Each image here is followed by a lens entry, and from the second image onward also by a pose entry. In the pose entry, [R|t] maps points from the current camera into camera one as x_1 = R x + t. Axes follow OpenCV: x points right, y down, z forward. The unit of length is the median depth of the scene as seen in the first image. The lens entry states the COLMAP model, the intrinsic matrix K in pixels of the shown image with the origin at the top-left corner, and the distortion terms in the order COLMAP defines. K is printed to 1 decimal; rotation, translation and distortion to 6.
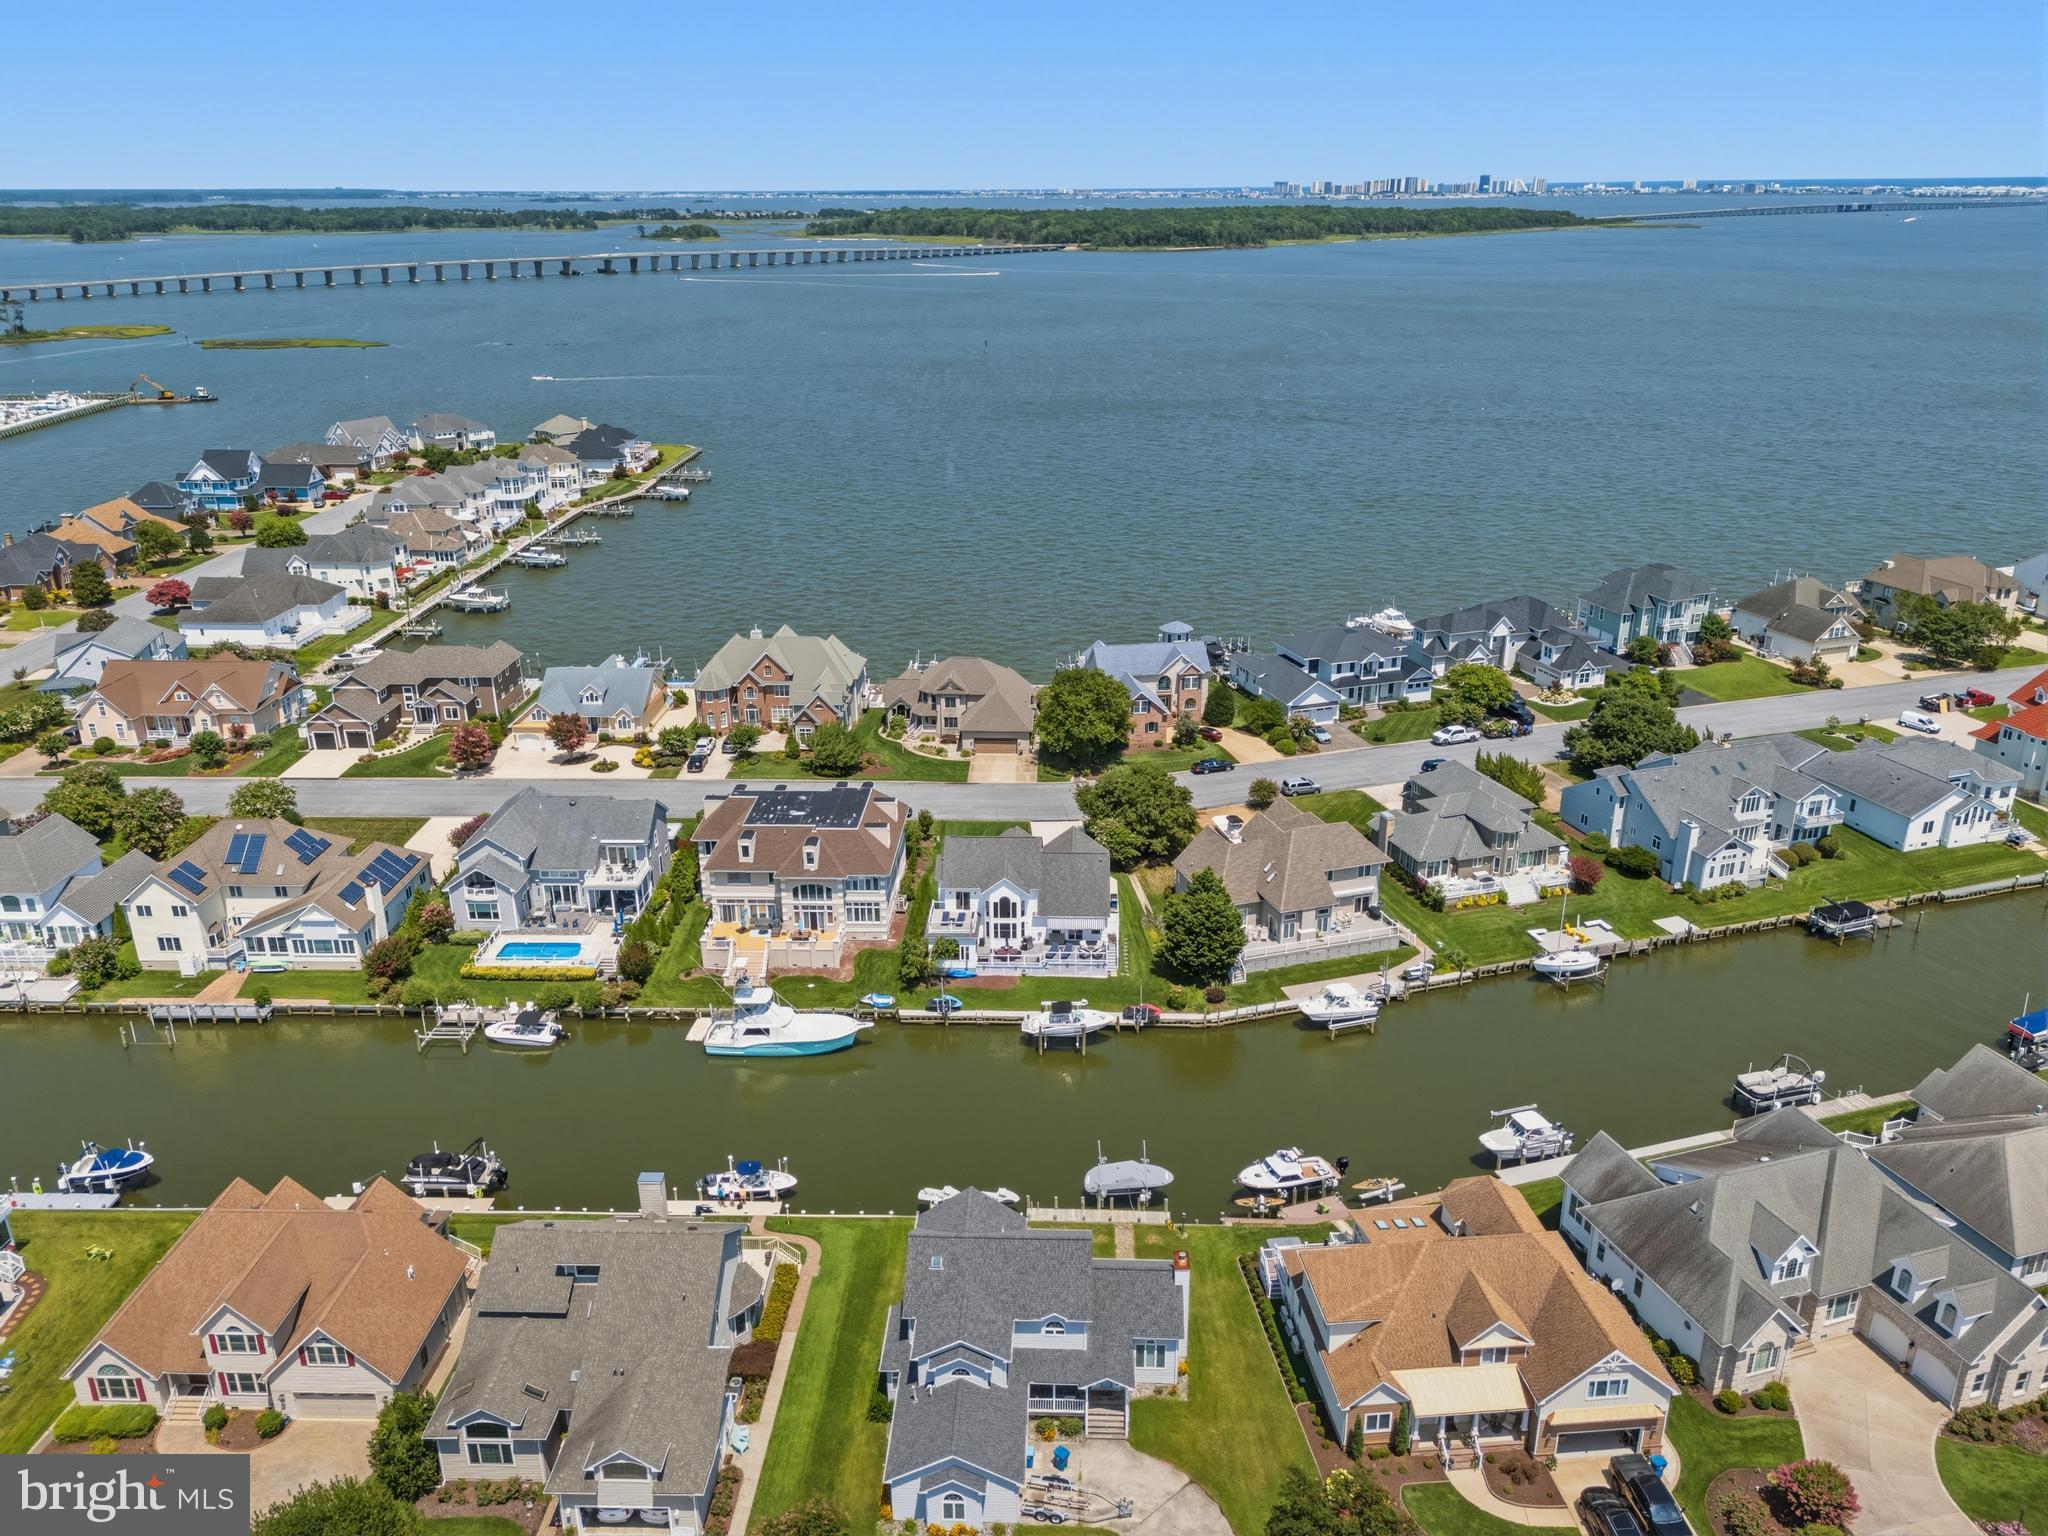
lens RADIAL K [[1505.7, 0, 1017.3], [0, 1505.7, 767.2], [0, 0, 1]] dist [0.082272, -0.086647]
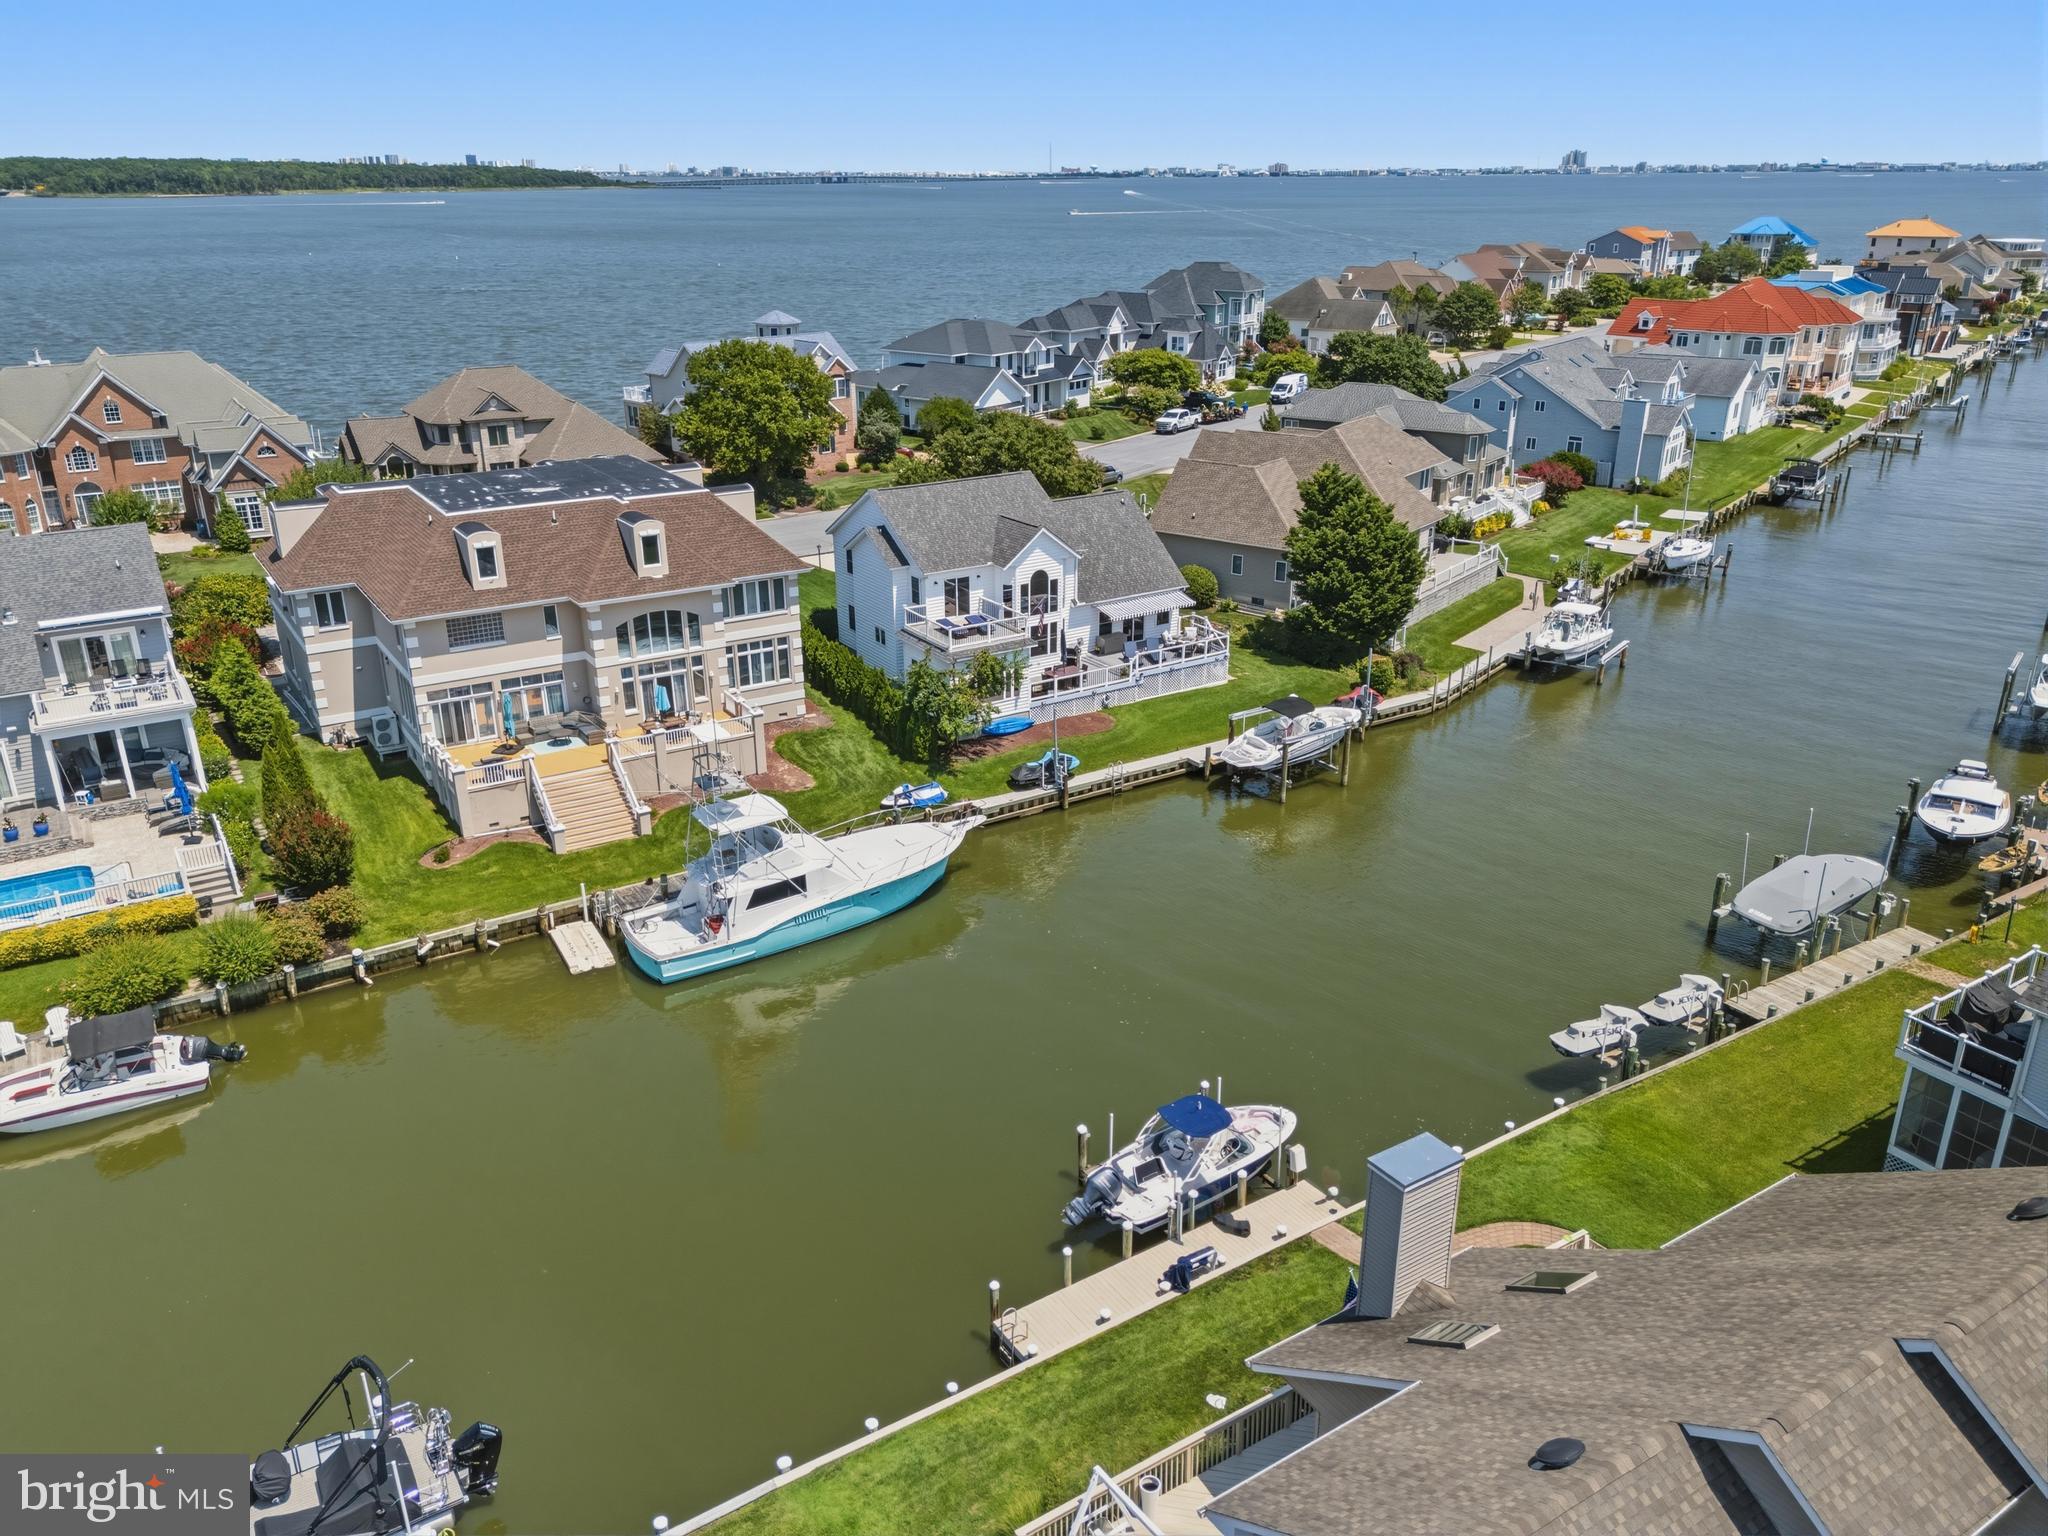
lens RADIAL K [[1505.7, 0, 1024.0], [0, 1505.7, 788.5], [0, 0, 1]] dist [0.082272, -0.086647]
pose [[0.820289, -0.210678, 0.531733, -0.290003], [0.200945, 0.976577, 0.076936, 0.112771], [-0.535487, 0.043739, 0.843410, 0.537591]]
